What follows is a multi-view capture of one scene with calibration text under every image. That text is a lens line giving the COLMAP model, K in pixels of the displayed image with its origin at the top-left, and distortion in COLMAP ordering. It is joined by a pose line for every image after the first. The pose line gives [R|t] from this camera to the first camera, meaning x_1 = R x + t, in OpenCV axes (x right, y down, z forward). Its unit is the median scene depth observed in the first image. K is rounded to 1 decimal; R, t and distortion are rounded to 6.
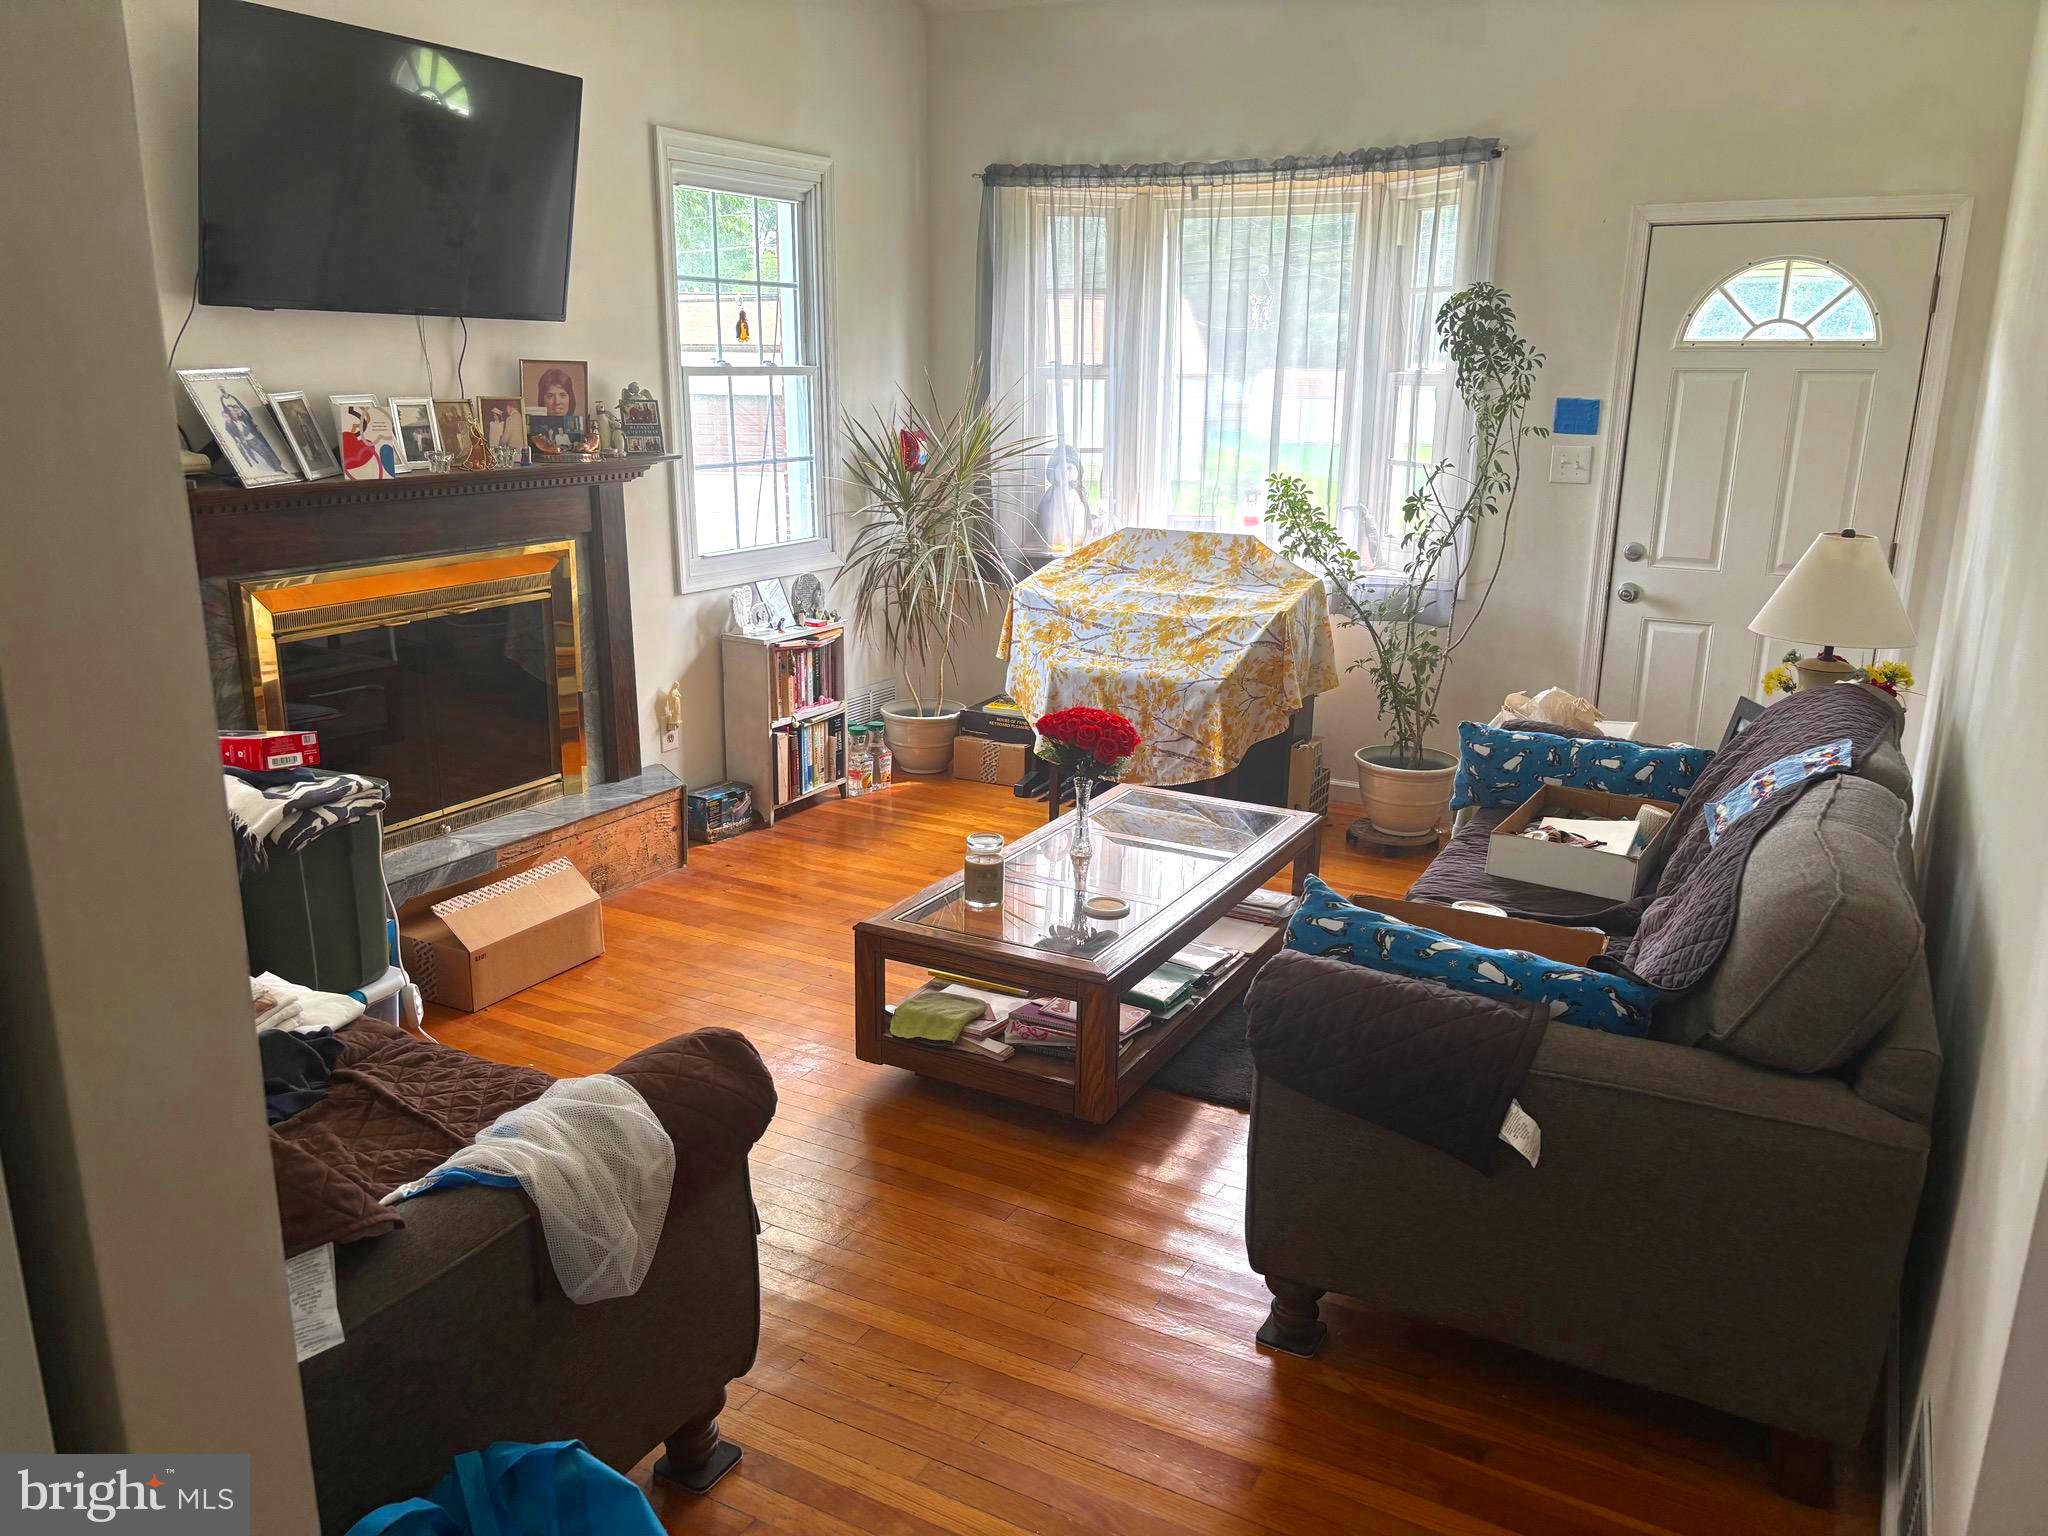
lens RADIAL K [[1551.2, 0, 1024.1], [0, 1551.2, 769.5], [0, 0, 1]] dist [0.054755, -0.061029]
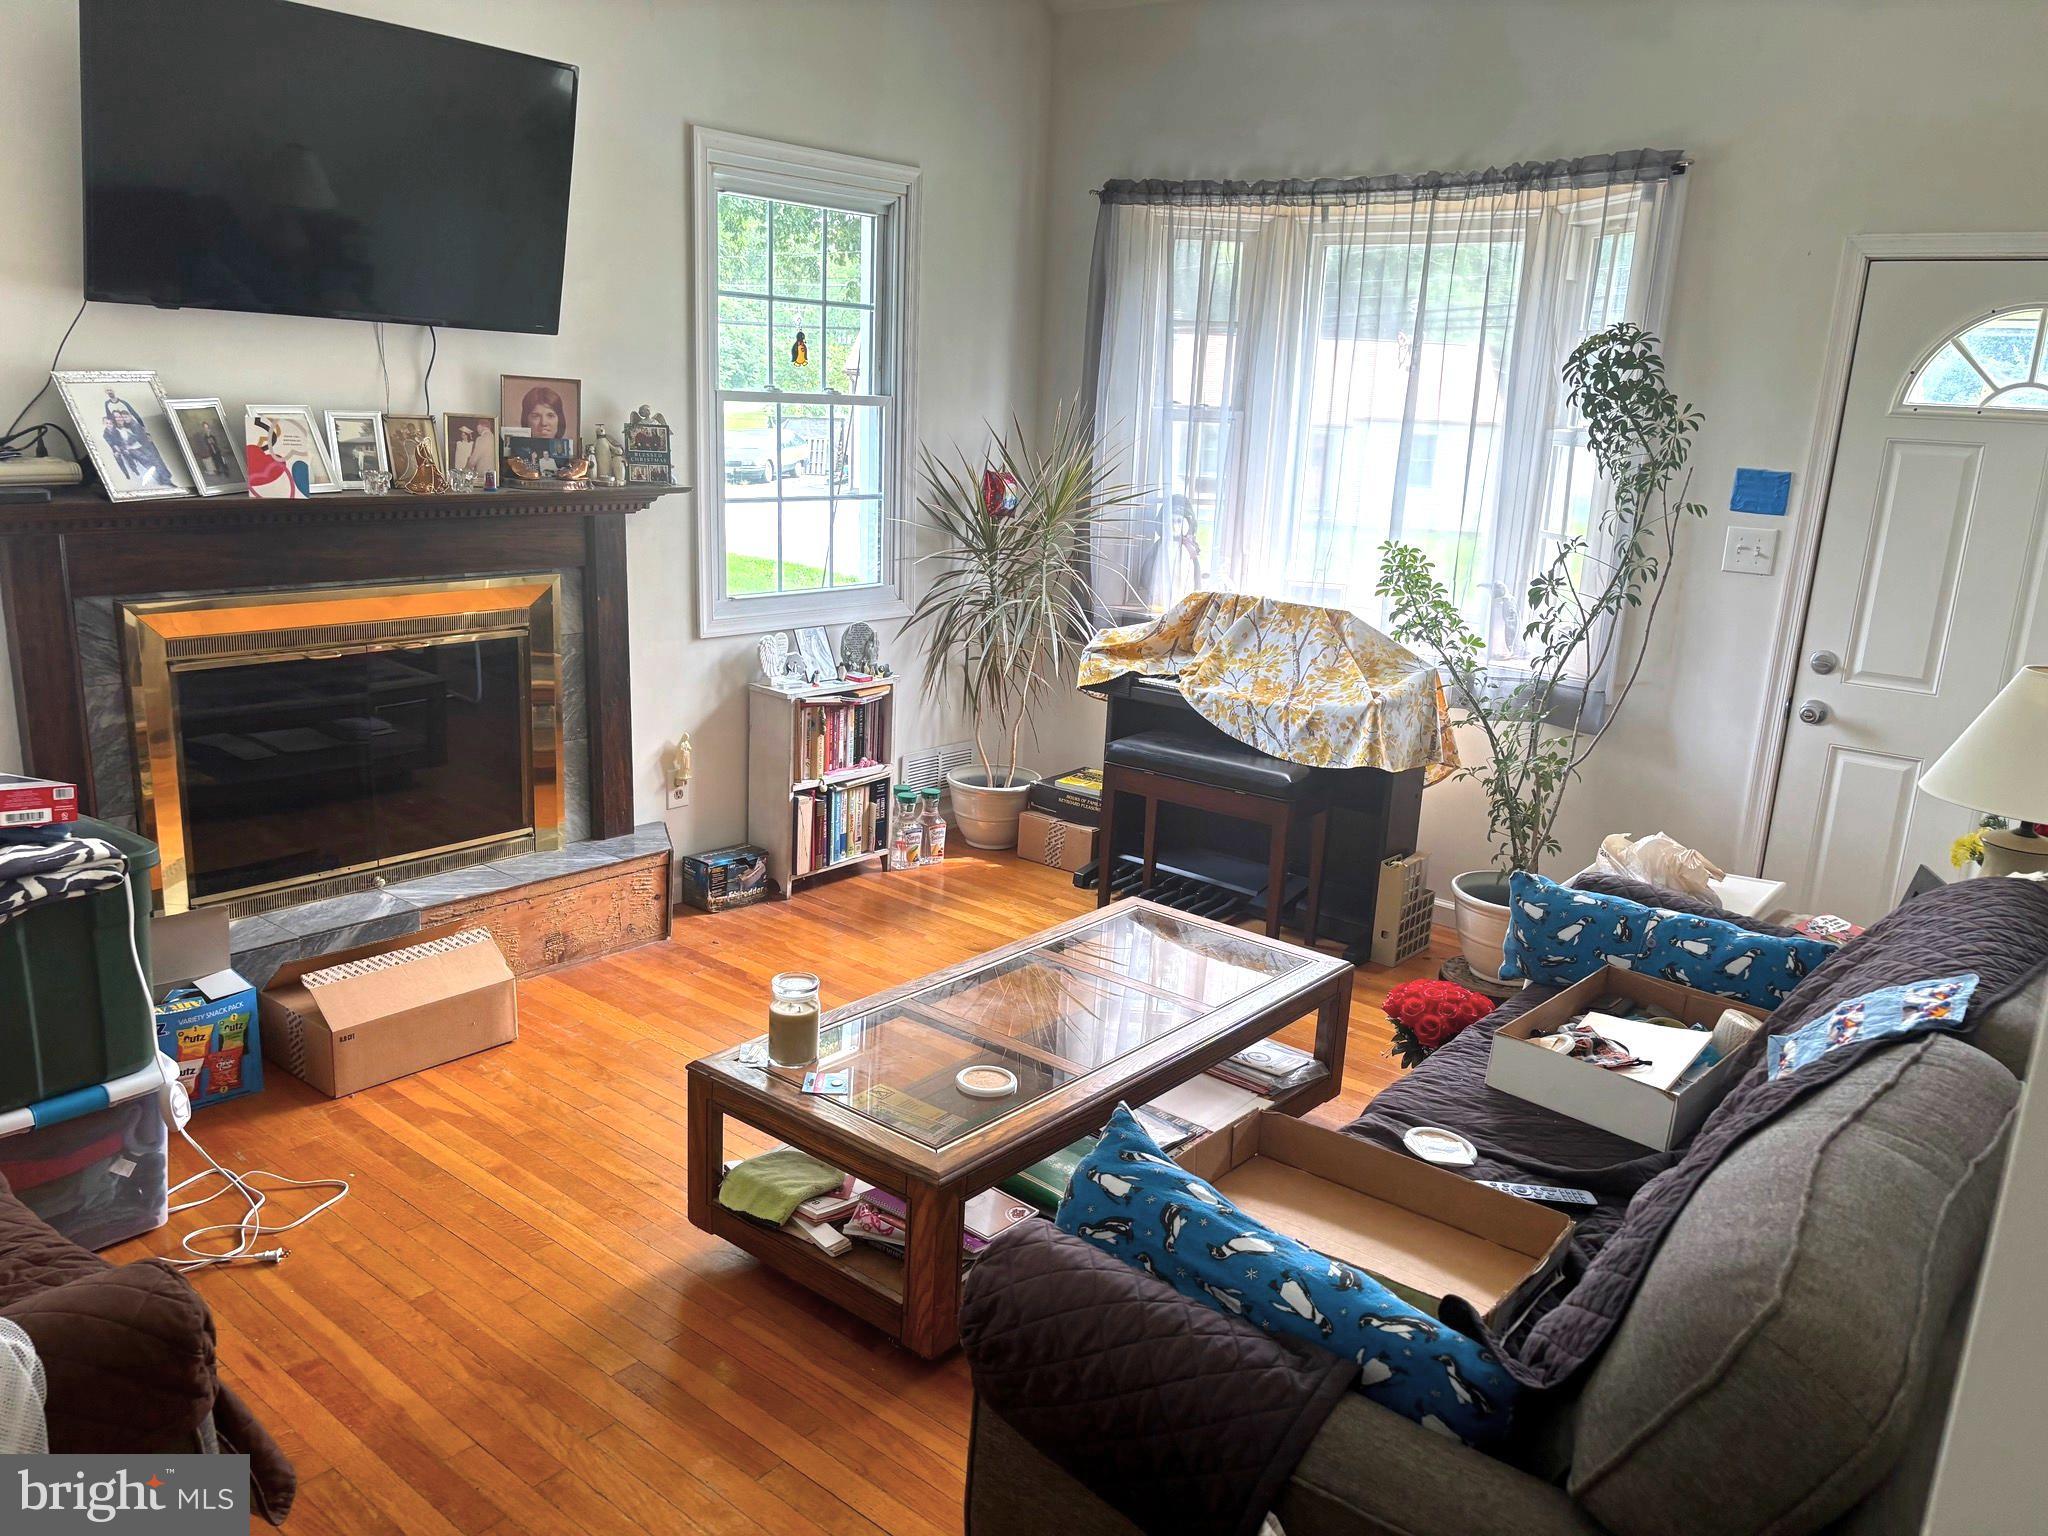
lens RADIAL K [[1551.2, 0, 1030.1], [0, 1551.2, 773.6], [0, 0, 1]] dist [0.054755, -0.061029]
pose [[0.981878, 0.079819, -0.171883, 0.145806], [-0.083114, 0.996467, -0.012045, -0.042659], [0.170315, 0.026112, 0.985044, 0.151460]]
